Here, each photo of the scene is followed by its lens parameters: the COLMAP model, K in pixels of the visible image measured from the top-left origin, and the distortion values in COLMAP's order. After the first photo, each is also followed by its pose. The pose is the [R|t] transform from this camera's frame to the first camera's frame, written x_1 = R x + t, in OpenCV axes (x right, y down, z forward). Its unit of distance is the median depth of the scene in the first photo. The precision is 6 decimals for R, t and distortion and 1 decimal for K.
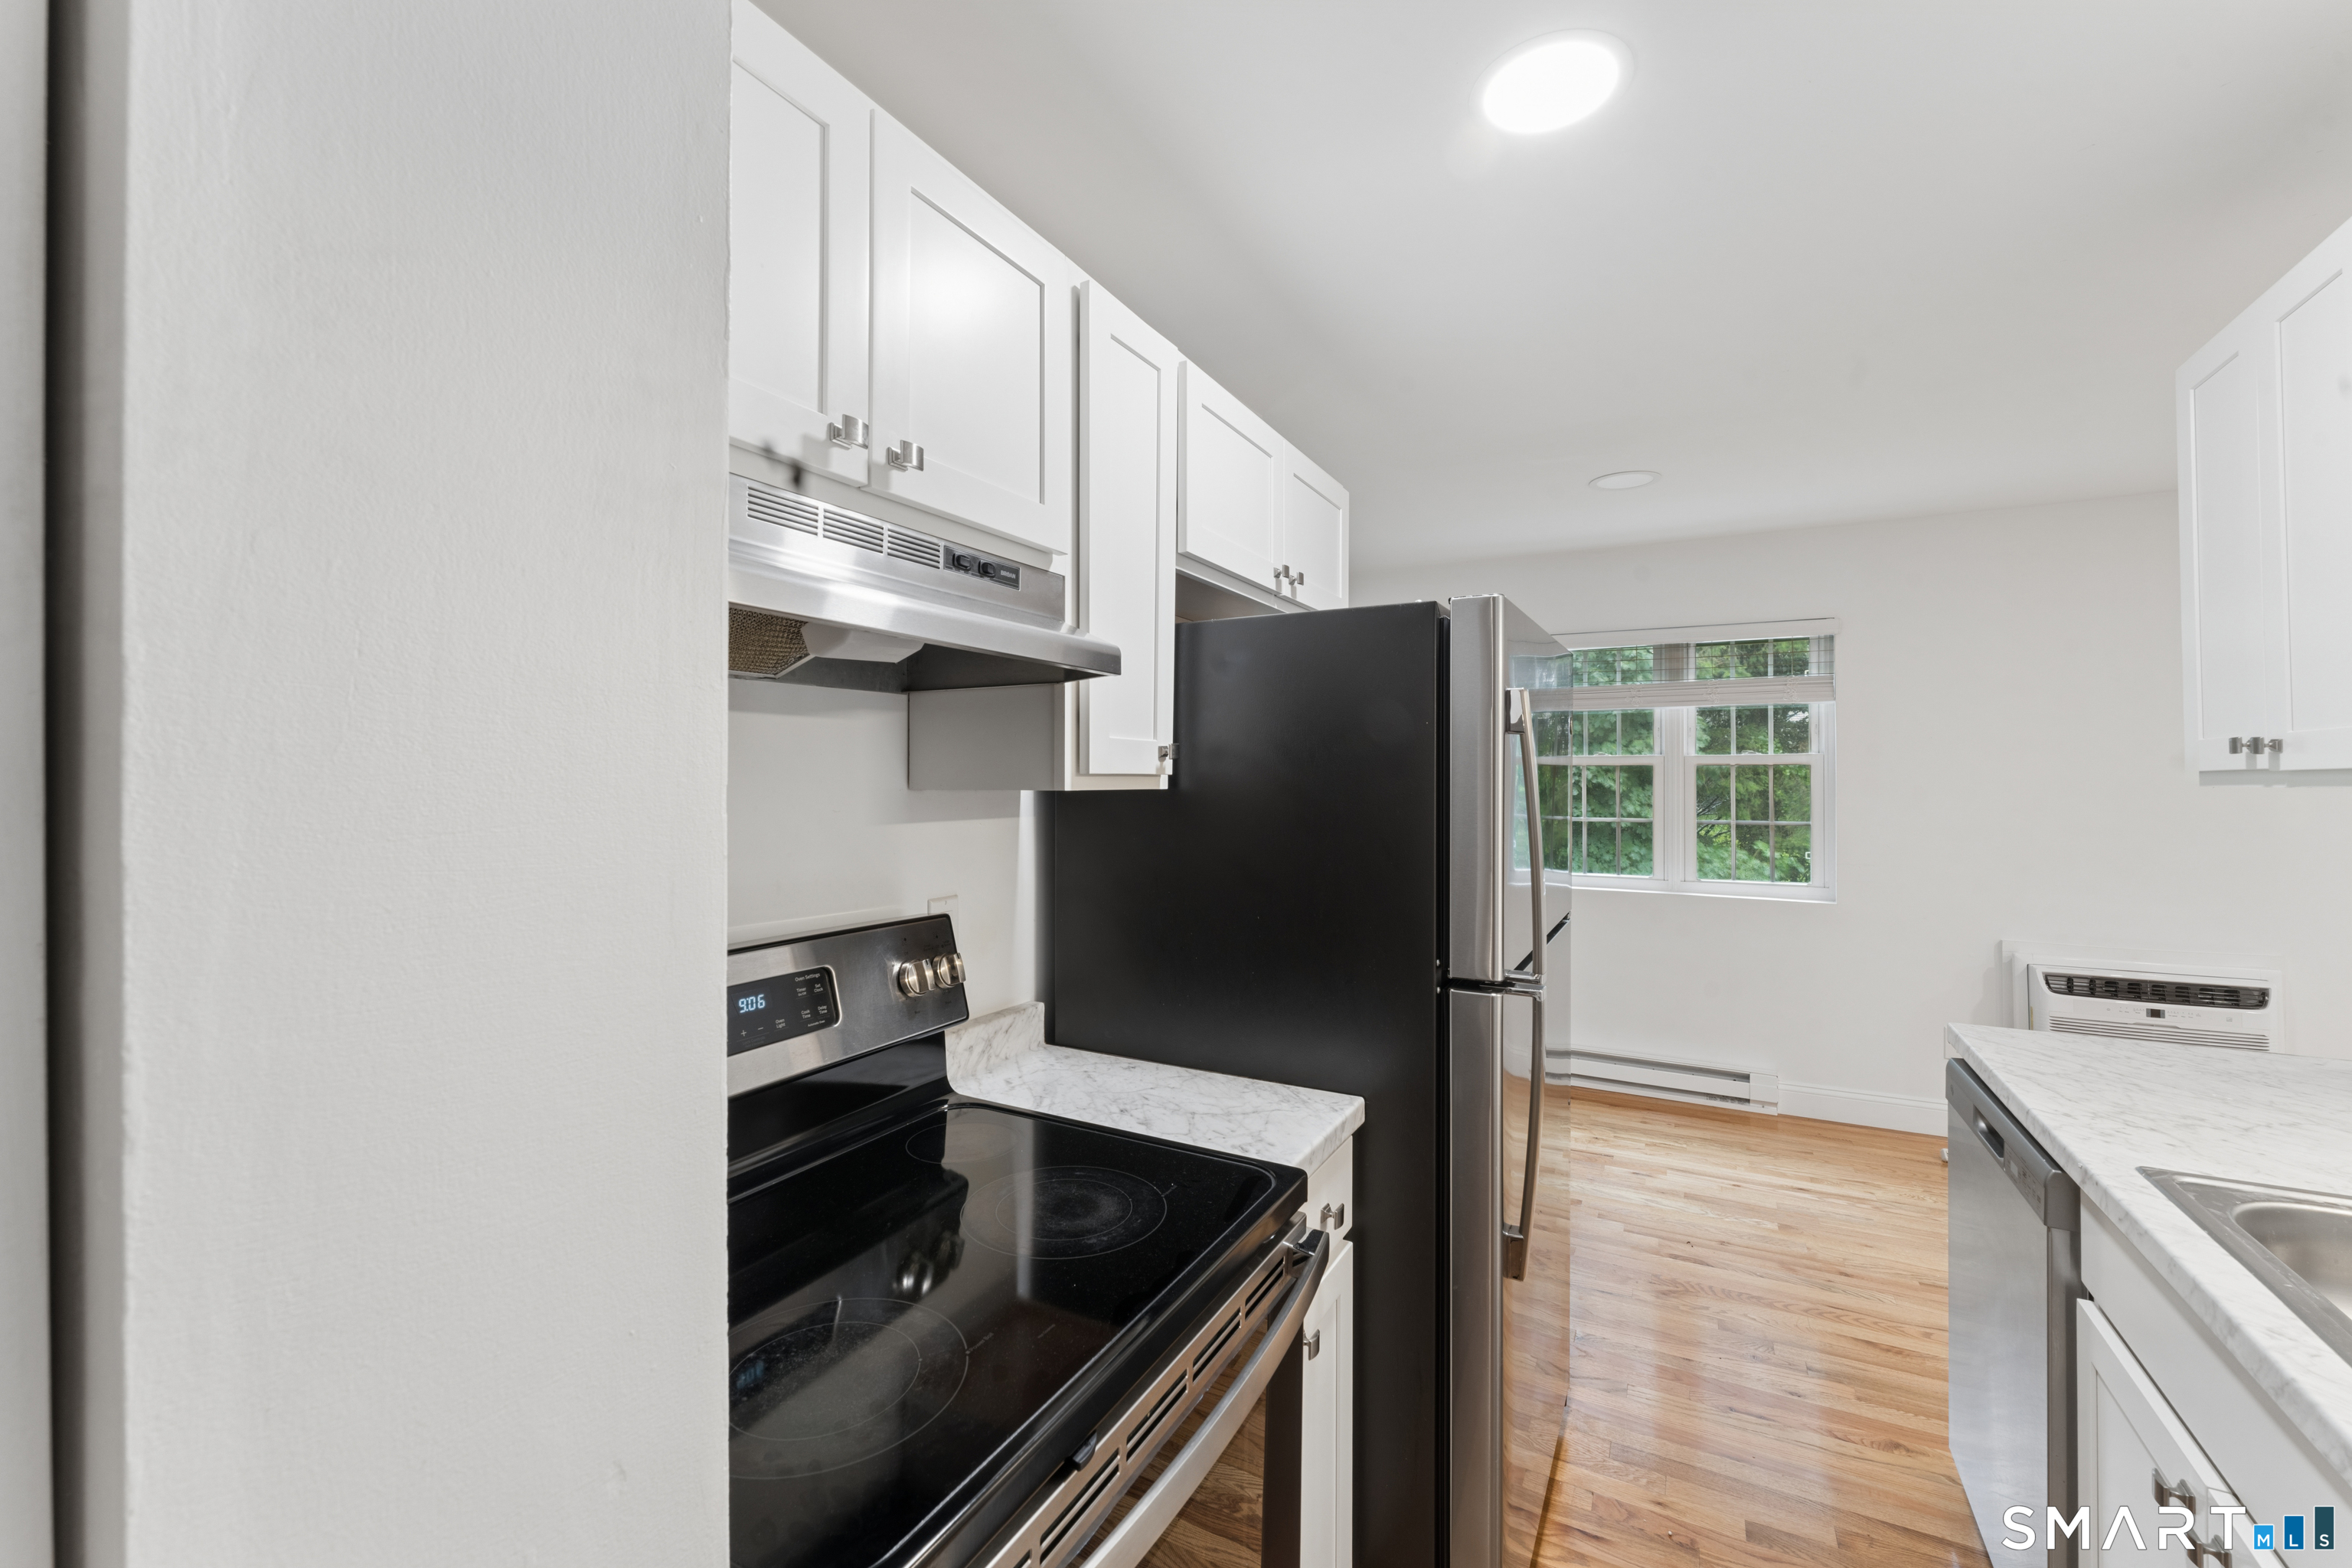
lens RADIAL K [[946.6, 0, 1172.2], [0, 946.6, 777.1], [0, 0, 1]] dist [-0.003002, -0.000119]
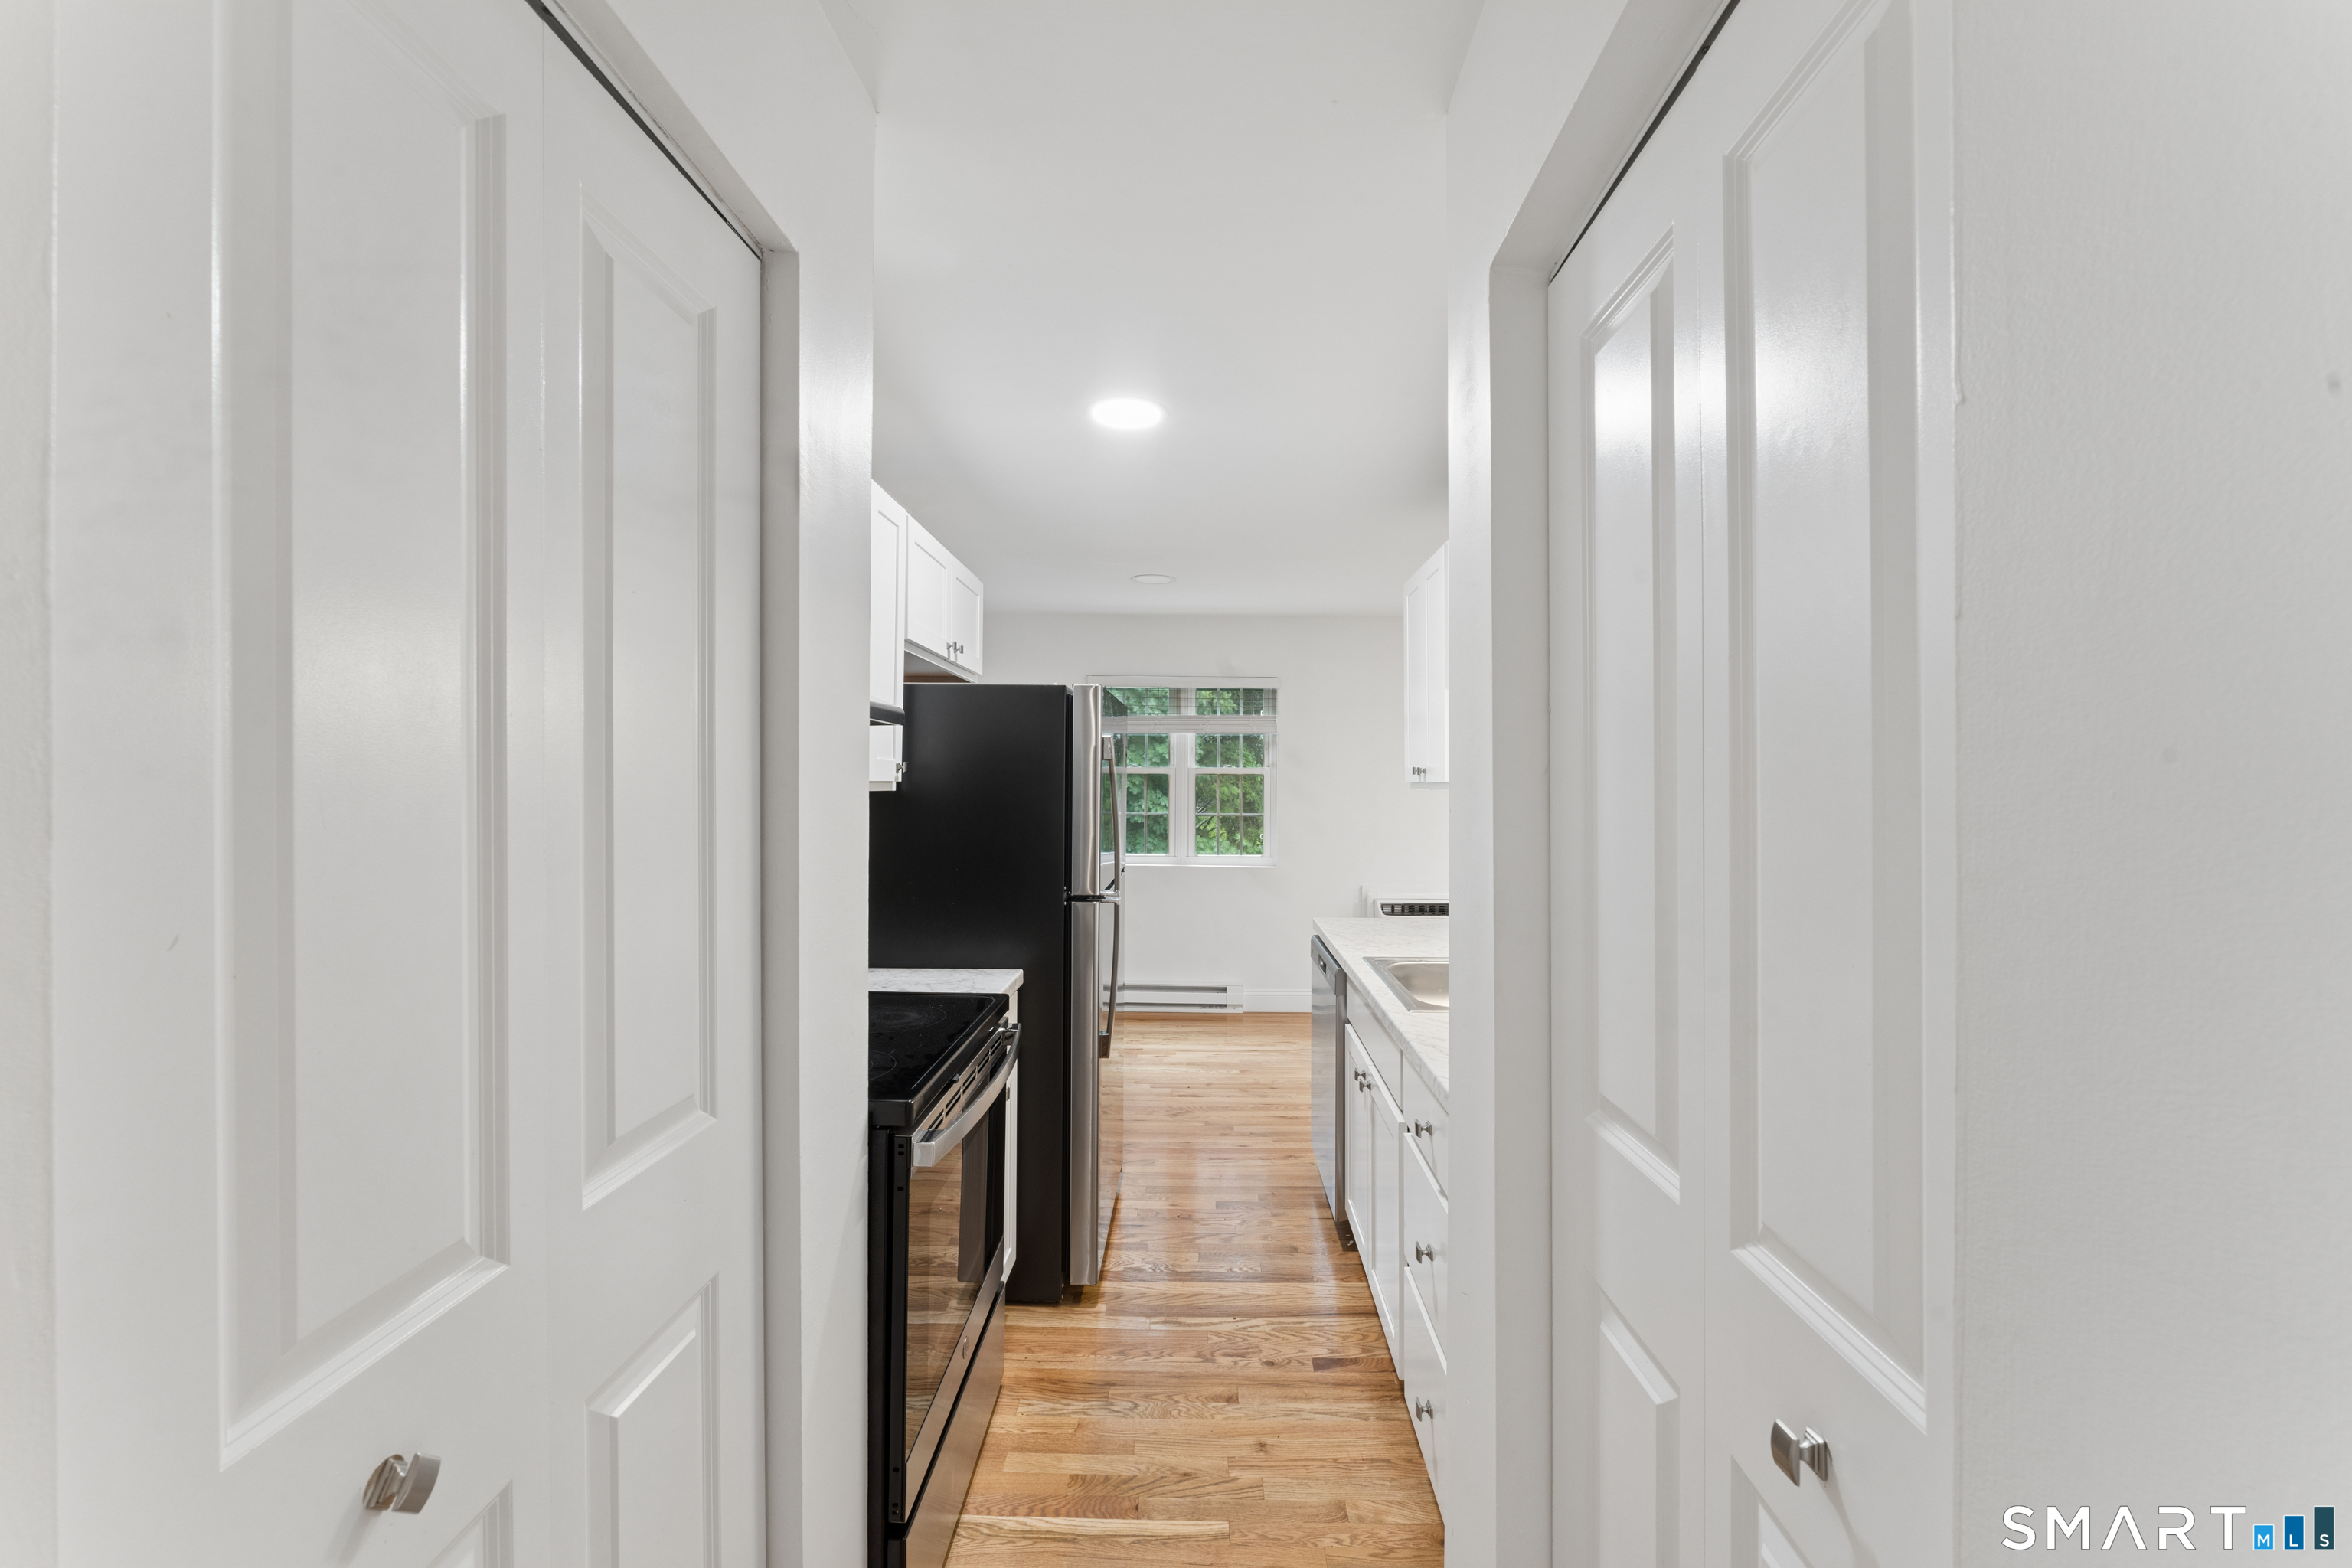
lens RADIAL K [[946.6, 0, 1172.2], [0, 946.6, 777.1], [0, 0, 1]] dist [-0.003002, -0.000119]
pose [[0.887646, 0.007605, 0.460464, -0.205435], [-0.006374, 0.999971, -0.004228, -0.003820], [-0.460482, 0.000819, 0.887668, -0.382915]]
